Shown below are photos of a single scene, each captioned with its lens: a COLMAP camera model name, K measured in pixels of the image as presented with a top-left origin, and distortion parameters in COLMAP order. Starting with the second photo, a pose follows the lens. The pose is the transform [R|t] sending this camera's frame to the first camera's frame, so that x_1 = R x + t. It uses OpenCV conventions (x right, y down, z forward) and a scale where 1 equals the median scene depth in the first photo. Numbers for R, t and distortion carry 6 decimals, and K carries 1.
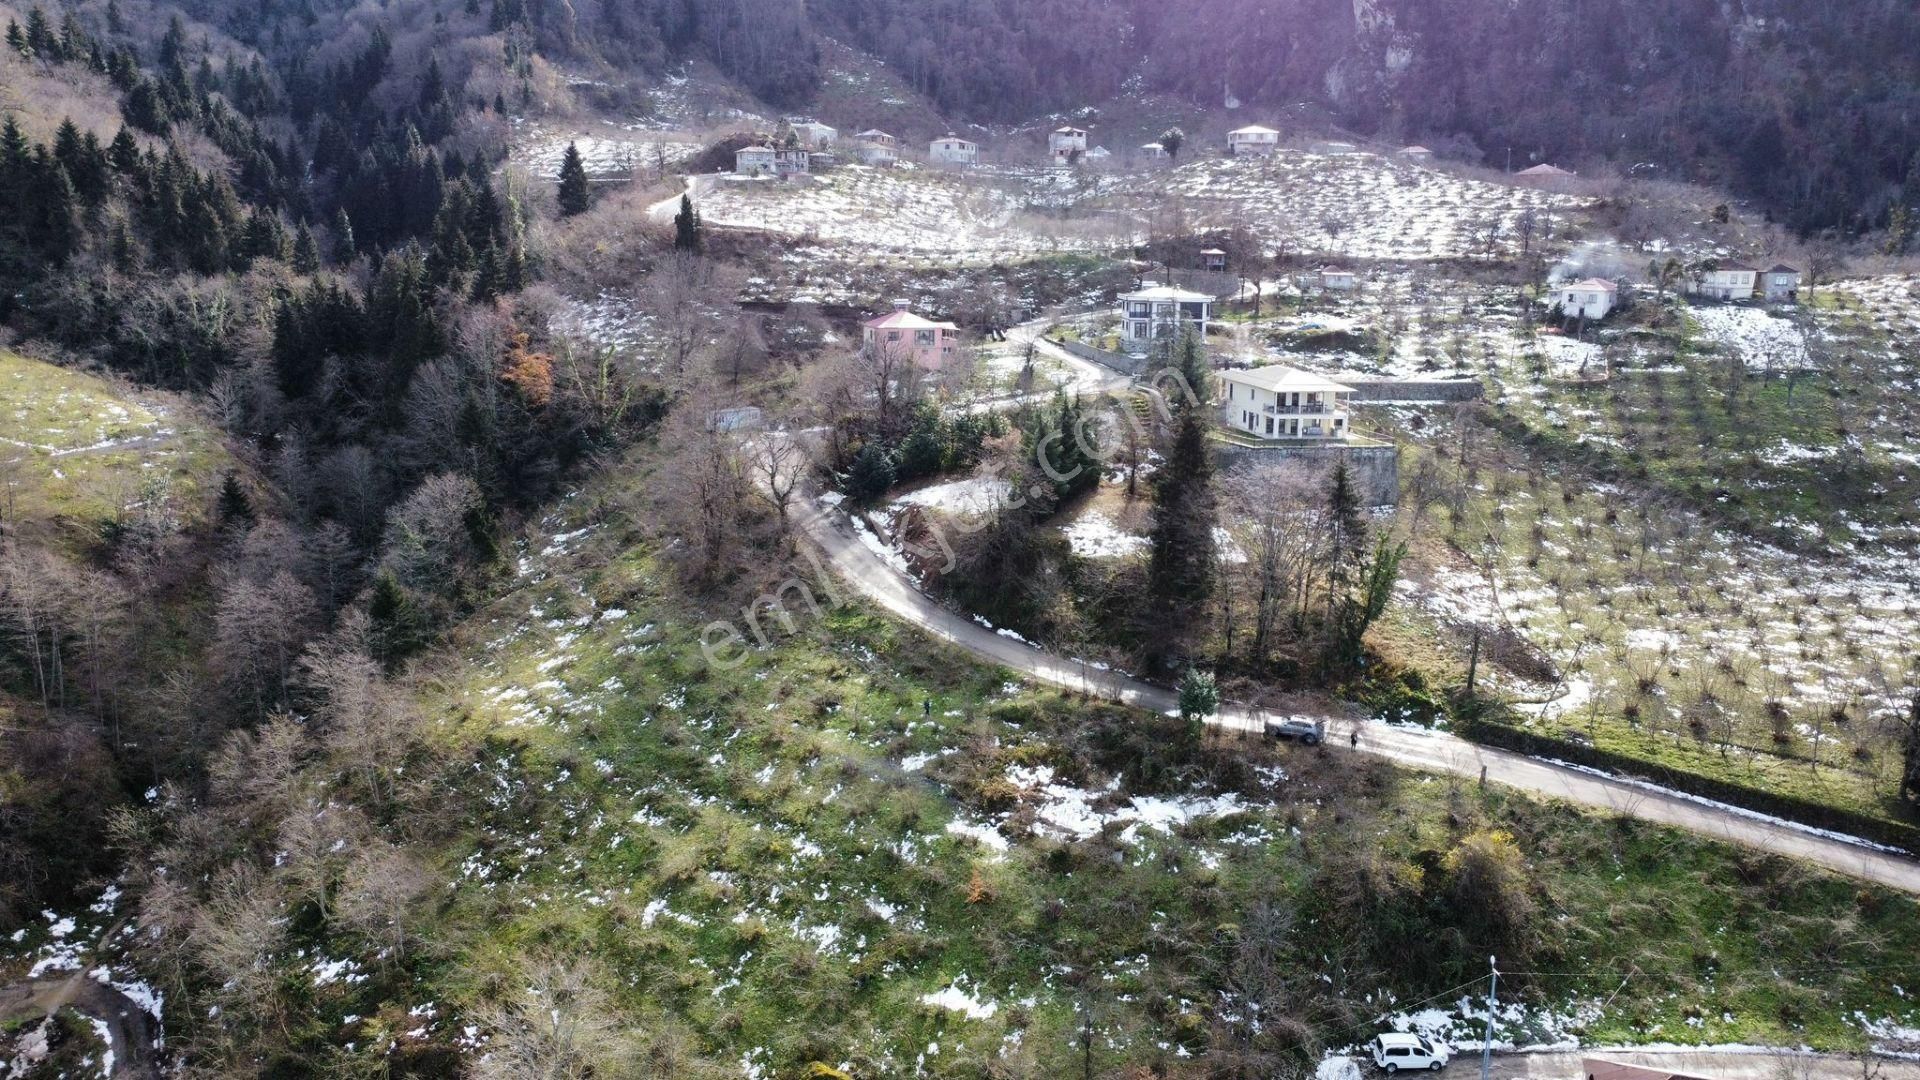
lens RADIAL K [[1421.4, 0, 964.9], [0, 1421.4, 540.9], [0, 0, 1]] dist [-0.127170, 0.185272]
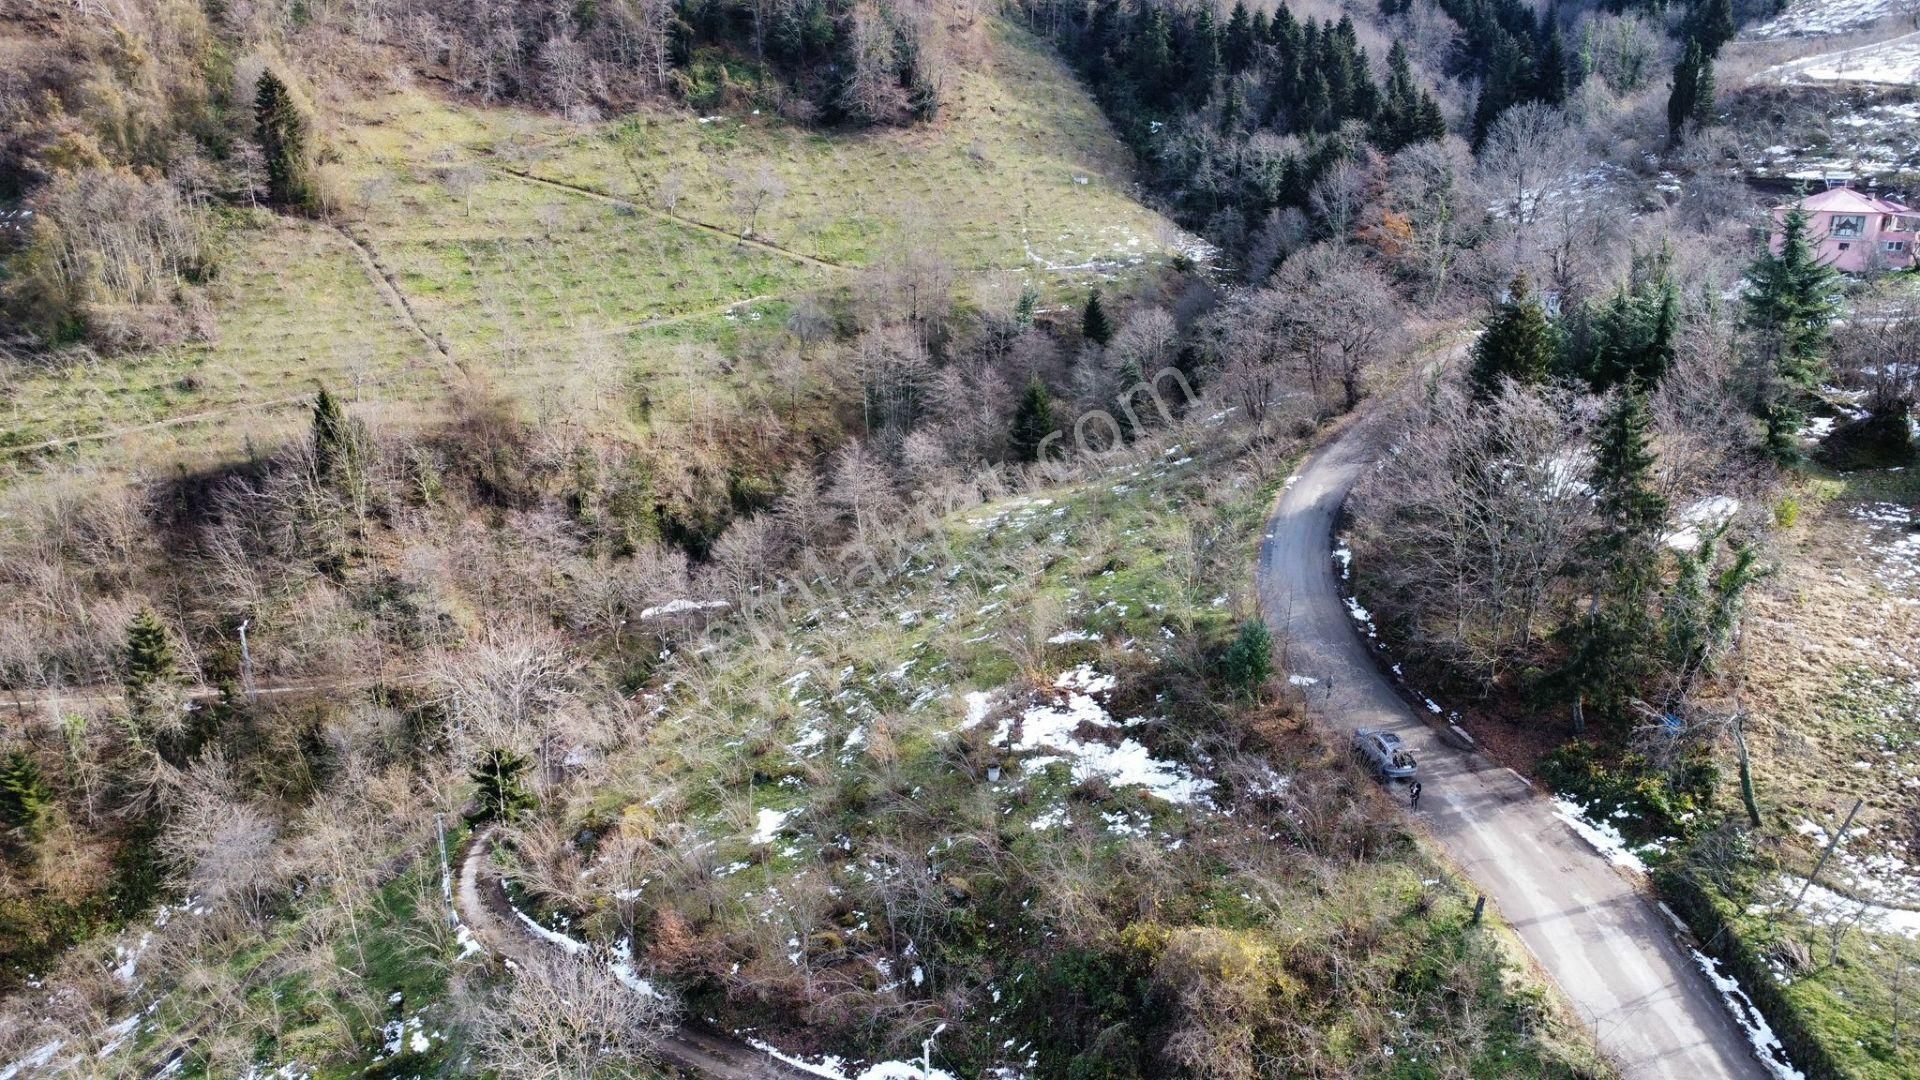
lens RADIAL K [[1421.4, 0, 963.8], [0, 1421.4, 545.3], [0, 0, 1]] dist [-0.127170, 0.185272]
pose [[0.528019, 0.241452, -0.814185, 0.647496], [-0.178427, 0.968872, 0.171612, -0.046358], [0.830277, 0.054659, 0.554665, 0.424708]]
